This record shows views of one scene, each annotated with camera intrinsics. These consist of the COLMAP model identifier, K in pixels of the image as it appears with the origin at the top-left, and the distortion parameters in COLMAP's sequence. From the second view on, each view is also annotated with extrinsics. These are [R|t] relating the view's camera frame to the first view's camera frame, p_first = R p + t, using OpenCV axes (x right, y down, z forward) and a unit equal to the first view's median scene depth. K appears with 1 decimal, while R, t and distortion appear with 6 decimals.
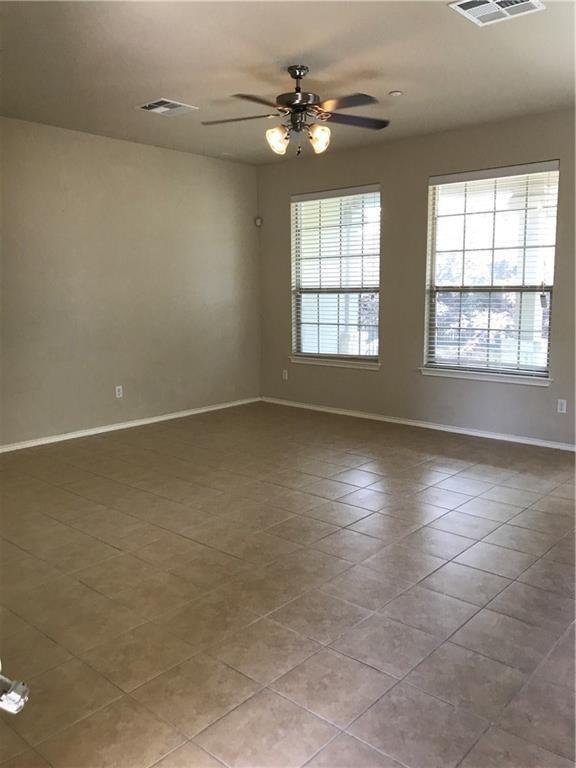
lens RADIAL K [[626.1, 0, 288.0], [0, 626.1, 384.0], [0, 0, 1]] dist [-0.010119, -0.004234]
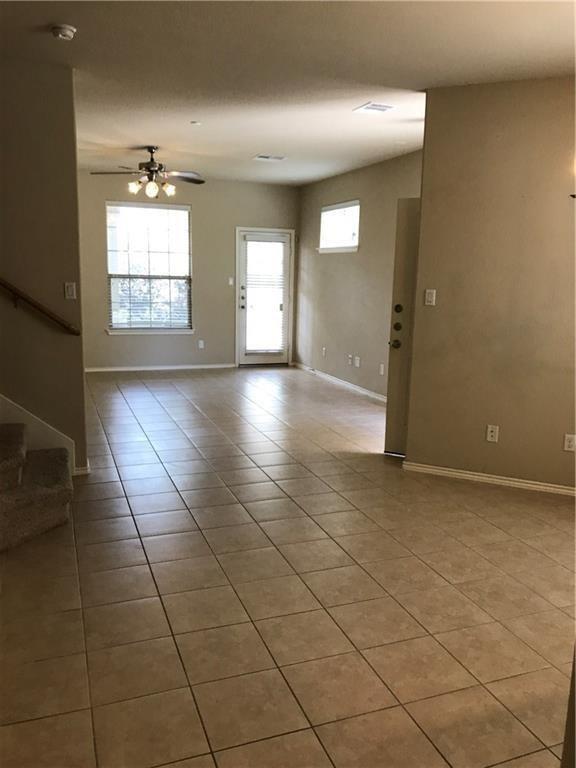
lens RADIAL K [[626.1, 0, 288.0], [0, 626.1, 384.0], [0, 0, 1]] dist [-0.010119, -0.004234]
pose [[0.471609, -0.128068, 0.872458, -1.181764], [0.104830, 0.990524, 0.088732, 0.020978], [-0.875554, 0.049613, 0.480565, -0.102458]]
